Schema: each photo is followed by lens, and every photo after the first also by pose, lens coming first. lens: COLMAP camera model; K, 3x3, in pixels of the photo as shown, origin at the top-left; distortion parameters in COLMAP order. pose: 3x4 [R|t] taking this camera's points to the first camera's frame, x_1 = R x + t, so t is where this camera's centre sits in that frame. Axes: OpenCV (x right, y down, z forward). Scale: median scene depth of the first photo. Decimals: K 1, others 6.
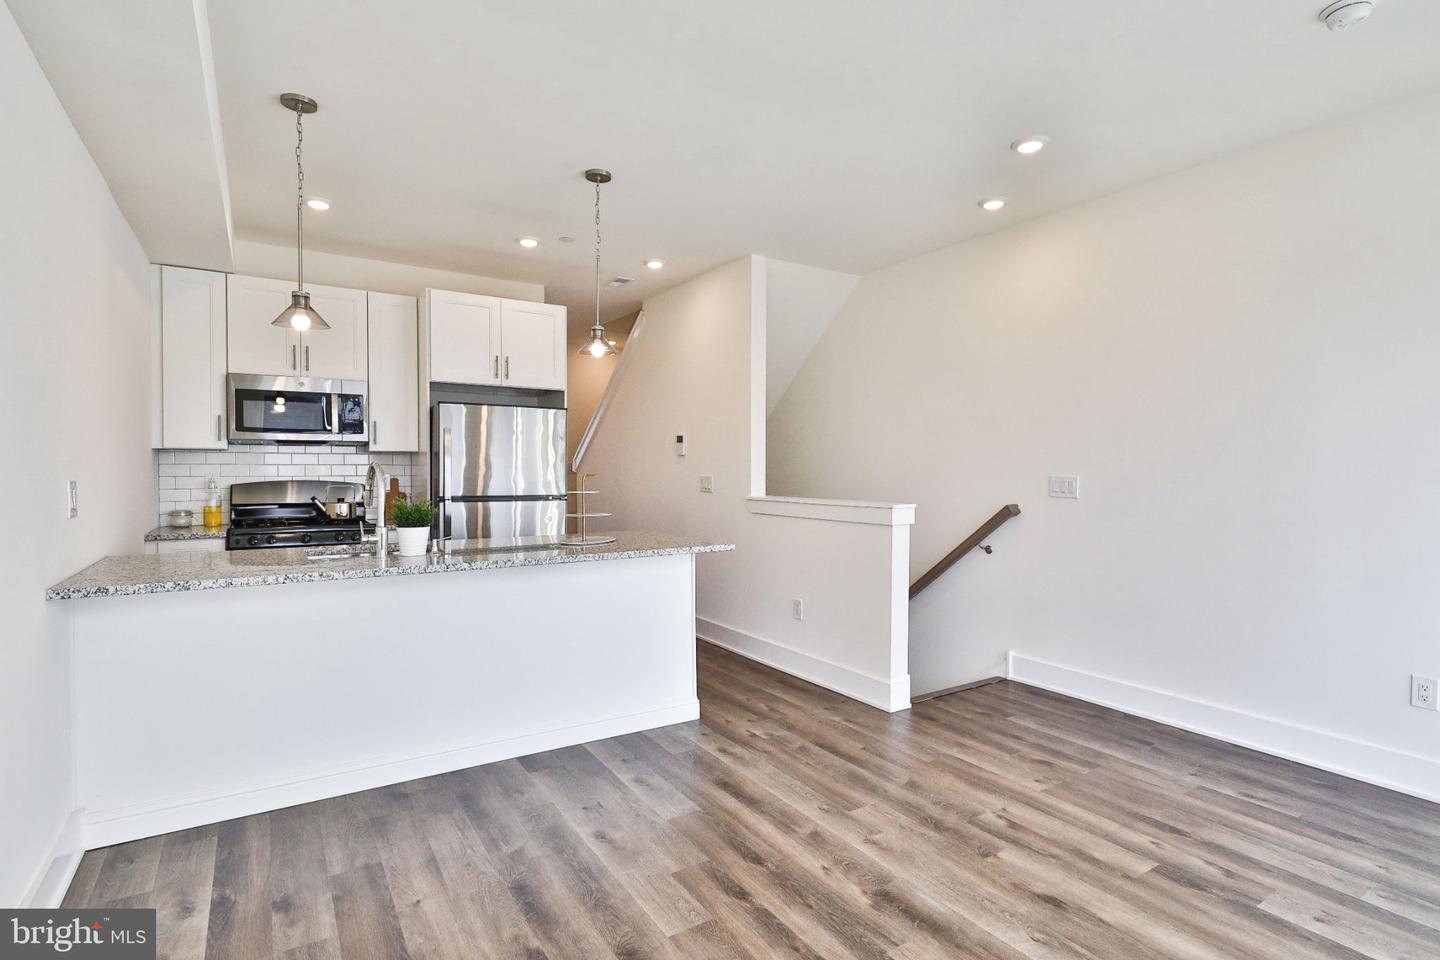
lens RADIAL K [[716.4, 0, 717.4], [0, 716.4, 474.8], [0, 0, 1]] dist [-0.000444, 0.000025]
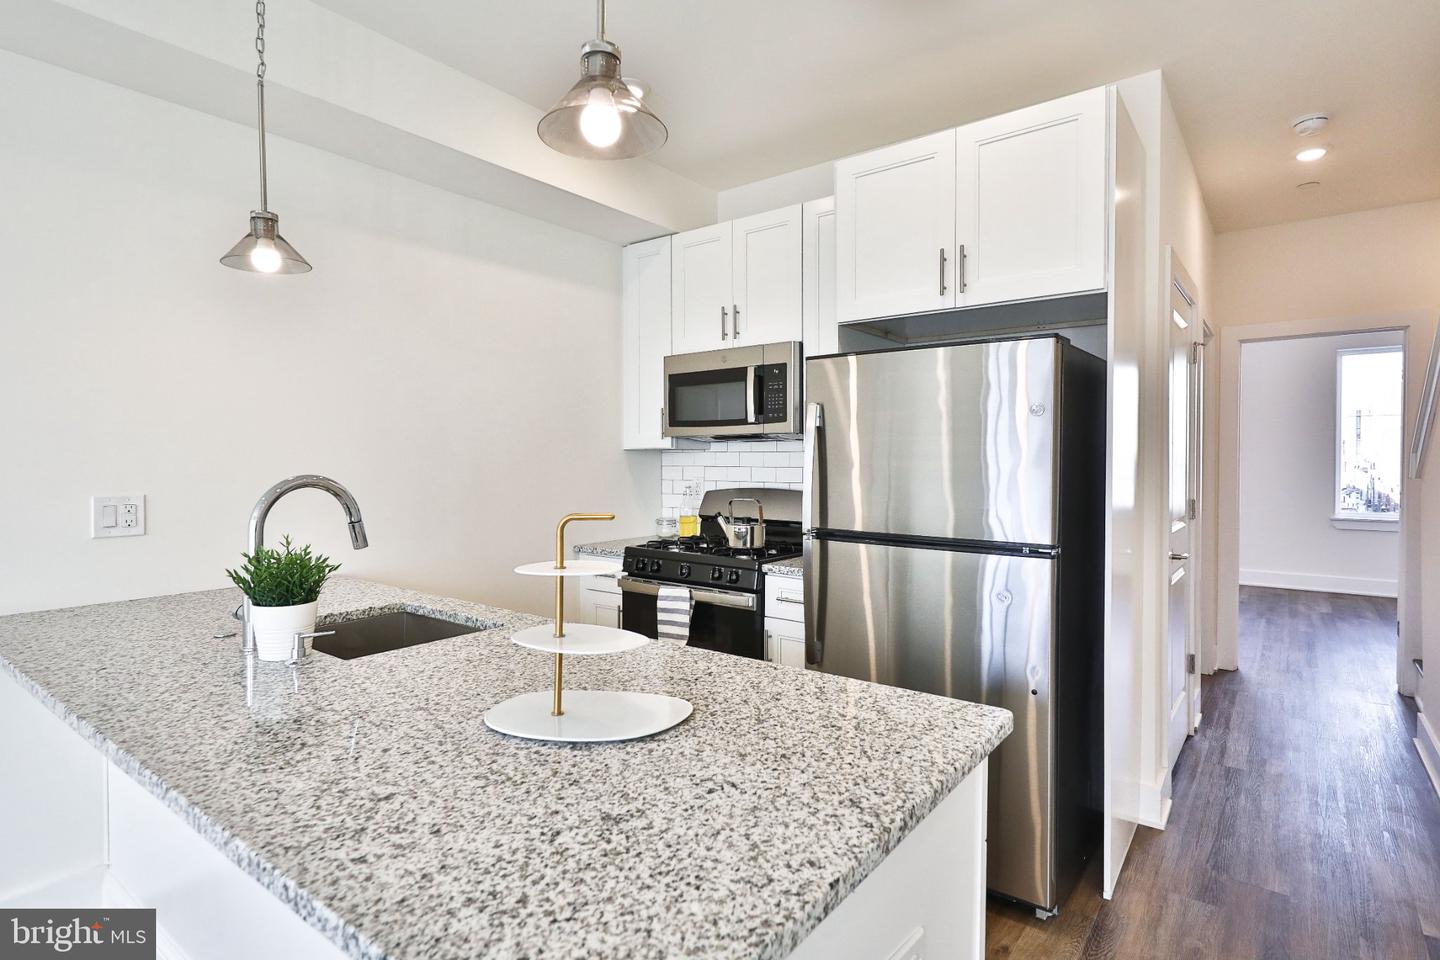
lens RADIAL K [[716.4, 0, 717.3], [0, 716.4, 472.0], [0, 0, 1]] dist [-0.000444, 0.000025]
pose [[0.312626, 0.011251, -0.949810, 0.118164], [-0.018756, 0.999808, 0.005670, -0.013840], [0.949691, 0.016042, 0.312777, 0.752664]]
